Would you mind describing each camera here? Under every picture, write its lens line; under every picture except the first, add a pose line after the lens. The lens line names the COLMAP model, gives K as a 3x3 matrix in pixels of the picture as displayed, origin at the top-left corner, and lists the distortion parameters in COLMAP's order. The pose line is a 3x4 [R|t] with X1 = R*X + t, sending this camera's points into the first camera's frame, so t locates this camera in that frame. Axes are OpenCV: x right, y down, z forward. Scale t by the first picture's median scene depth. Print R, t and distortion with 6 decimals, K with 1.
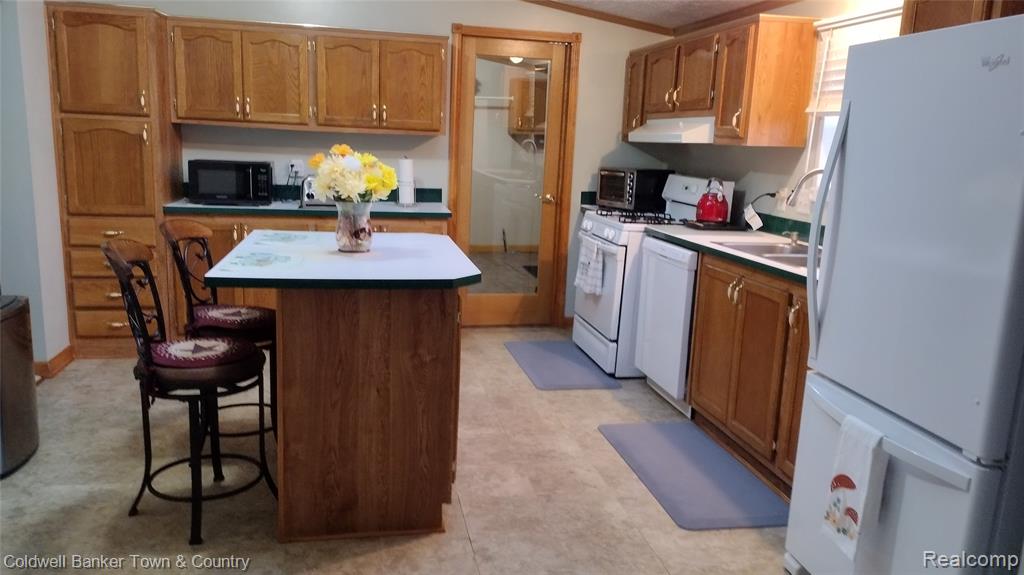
lens RADIAL K [[801.2, 0, 509.3], [0, 801.2, 286.1], [0, 0, 1]] dist [0.038290, -0.003935]
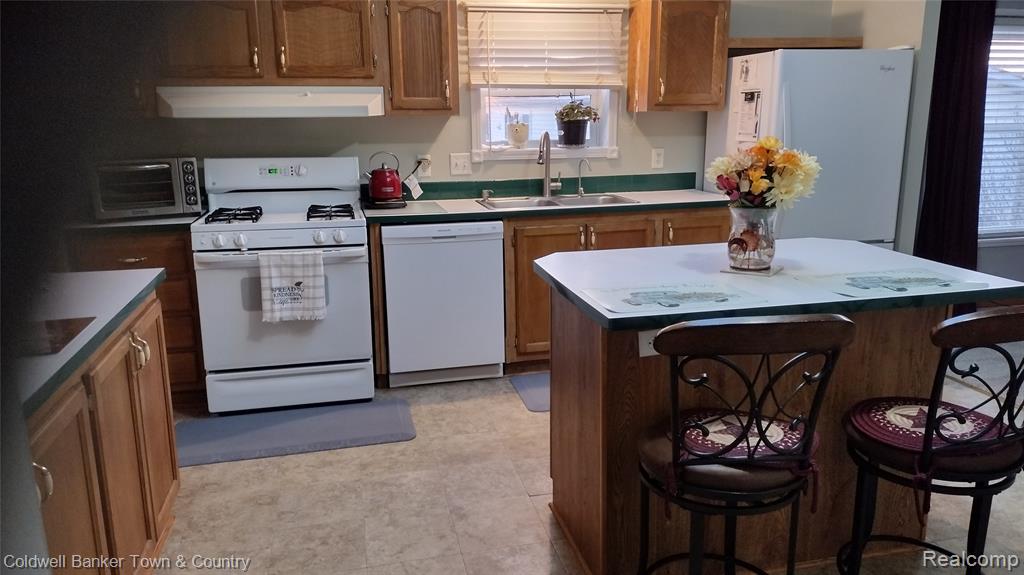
lens RADIAL K [[759.8, 0, 509.7], [0, 759.8, 287.4], [0, 0, 1]] dist [0.074923, -0.044045]
pose [[-0.041910, -0.263378, 0.963782, -0.626905], [0.191224, 0.944682, 0.266474, -0.186901], [-0.980651, 0.195466, 0.010773, 0.836194]]
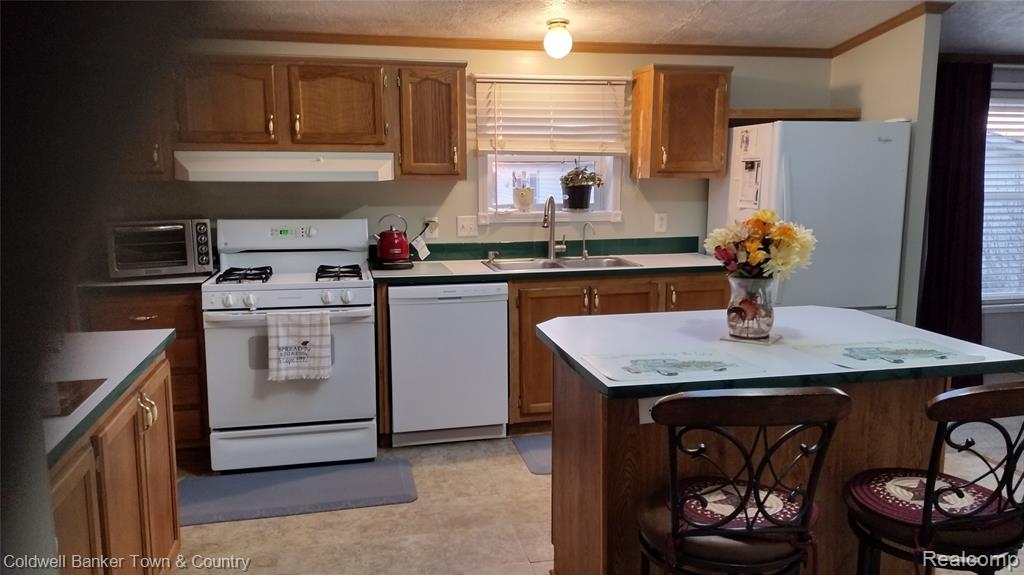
lens RADIAL K [[759.8, 0, 508.9], [0, 759.8, 293.2], [0, 0, 1]] dist [0.074923, -0.044045]
pose [[-0.029873, -0.200477, 0.979243, -0.635196], [0.181520, 0.962302, 0.202546, -0.195152], [-0.982934, 0.183802, 0.007644, 0.832596]]
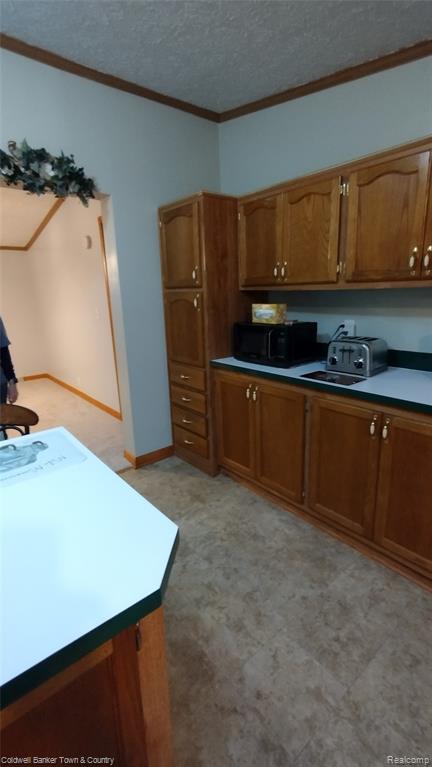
lens RADIAL K [[351.3, 0, 214.3], [0, 351.3, 382.1], [0, 0, 1]] dist [-0.005994, 0.000300]
pose [[0.484872, 0.161964, -0.859458, 0.040038], [-0.113687, 0.986037, 0.121680, -0.135359], [0.867165, 0.038710, 0.496515, 0.757452]]
